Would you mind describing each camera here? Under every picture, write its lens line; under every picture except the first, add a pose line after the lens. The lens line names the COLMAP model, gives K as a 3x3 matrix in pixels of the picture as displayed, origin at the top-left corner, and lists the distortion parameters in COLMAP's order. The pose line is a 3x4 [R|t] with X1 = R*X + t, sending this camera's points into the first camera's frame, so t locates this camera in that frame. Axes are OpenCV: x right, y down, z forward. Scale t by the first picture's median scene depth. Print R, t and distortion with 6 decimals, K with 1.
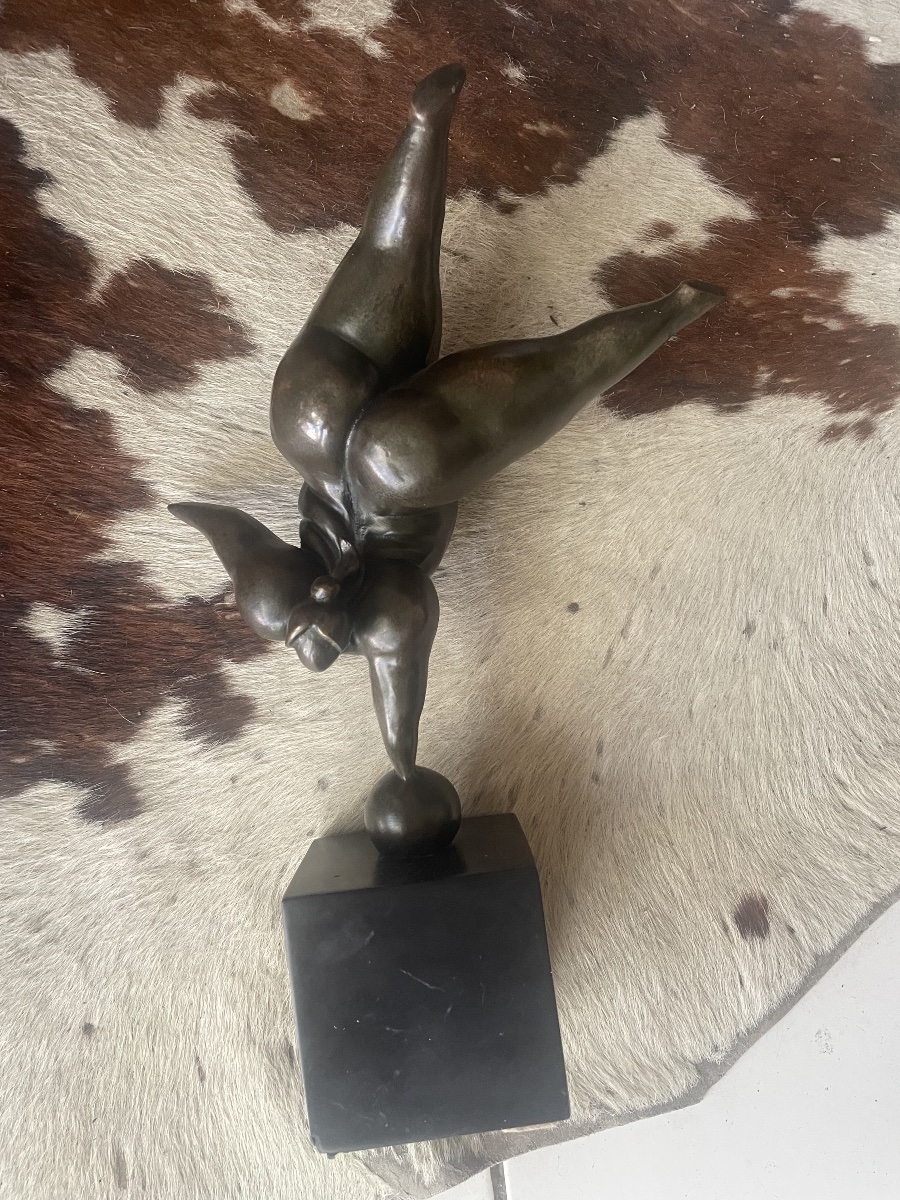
lens RADIAL K [[923.7, 0, 450.0], [0, 923.7, 600.0], [0, 0, 1]] dist [0.107252, -0.136569]
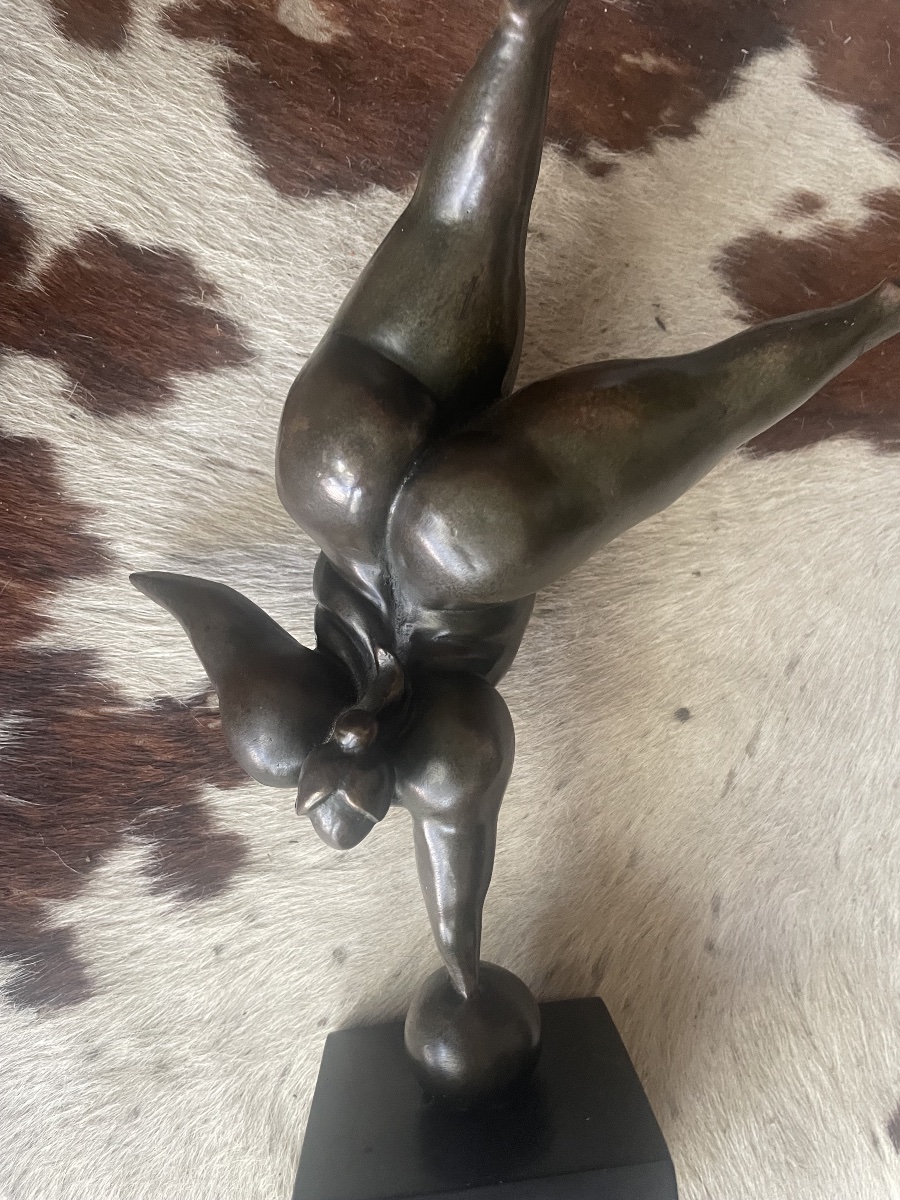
lens RADIAL K [[906.5, 0, 455.6], [0, 906.5, 596.4], [0, 0, 1]] dist [0.085676, -0.114879]
pose [[0.999759, 0.011696, 0.018555, -0.062011], [-0.012111, 0.999675, 0.022418, -0.100426], [-0.018286, -0.022637, 0.999576, 0.281589]]
